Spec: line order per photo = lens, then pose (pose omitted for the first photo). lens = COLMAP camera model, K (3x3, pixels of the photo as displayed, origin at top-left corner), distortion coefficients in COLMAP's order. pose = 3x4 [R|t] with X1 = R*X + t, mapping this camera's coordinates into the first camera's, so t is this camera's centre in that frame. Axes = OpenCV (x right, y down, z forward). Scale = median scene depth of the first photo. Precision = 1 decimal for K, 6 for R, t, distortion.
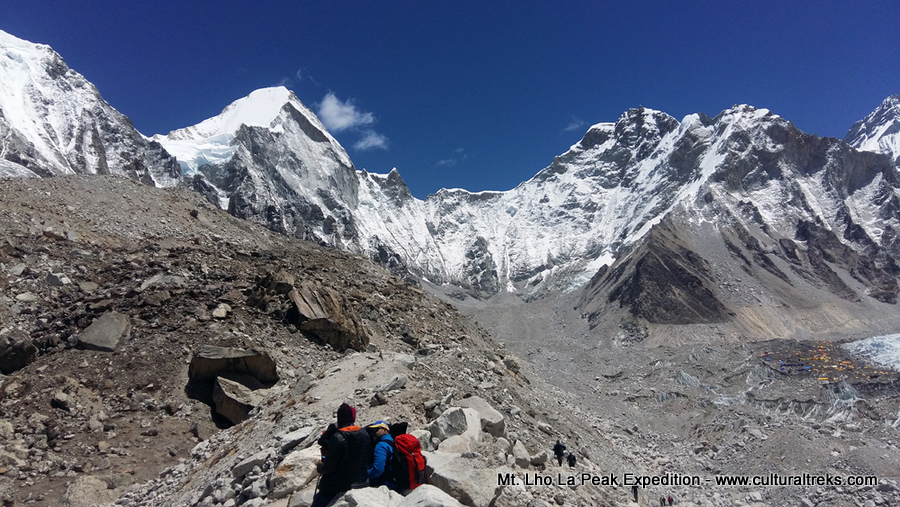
lens RADIAL K [[722.0, 0, 449.5], [0, 722.0, 243.8], [0, 0, 1]] dist [0.103158, -0.207756]
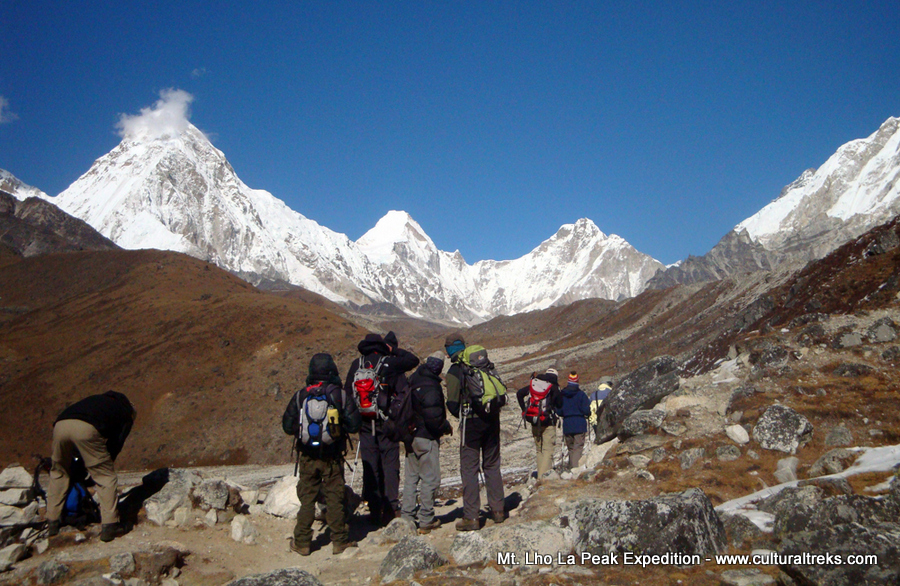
lens RADIAL K [[1181.9, 0, 450.0], [0, 1181.9, 293.0], [0, 0, 1]] dist [-0.005348, -0.001731]
pose [[0.998702, 0.014791, -0.048746, 0.068944], [-0.010269, 0.995730, 0.091738, -0.319729], [0.049895, -0.091118, 0.994589, -2.483367]]
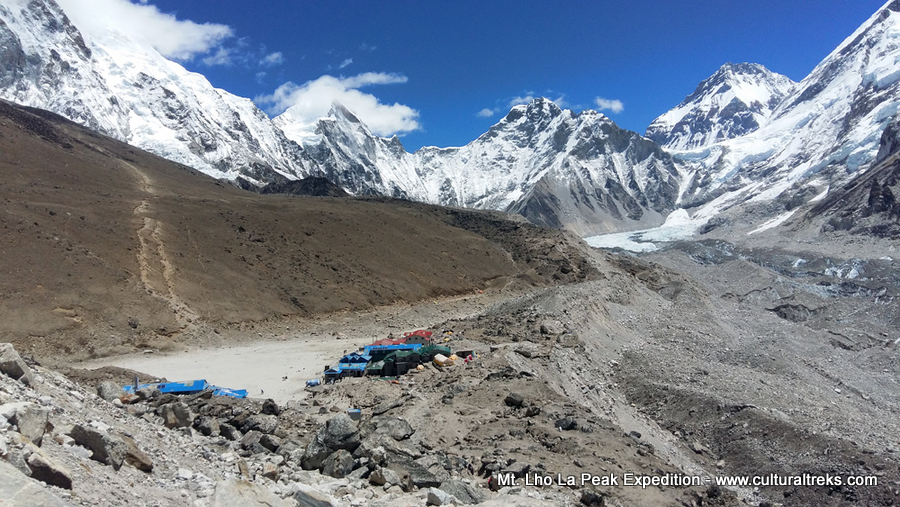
lens RADIAL K [[722.0, 0, 449.5], [0, 722.0, 243.8], [0, 0, 1]] dist [0.103158, -0.207756]
pose [[0.996160, -0.007558, 0.087226, -0.112067], [-0.005249, 0.989319, 0.145672, -0.113336], [-0.087395, -0.145570, 0.985480, -0.782651]]
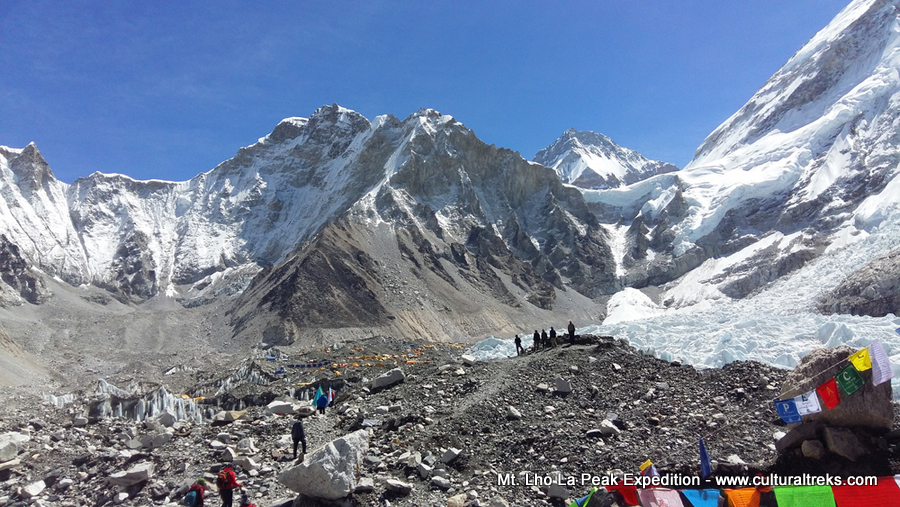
lens RADIAL K [[722.0, 0, 449.5], [0, 722.0, 243.8], [0, 0, 1]] dist [0.103158, -0.207756]
pose [[0.929002, 0.044603, 0.367378, 0.071331], [-0.037521, 0.998947, -0.026402, 0.015112], [-0.368169, 0.010743, 0.929697, 0.077923]]
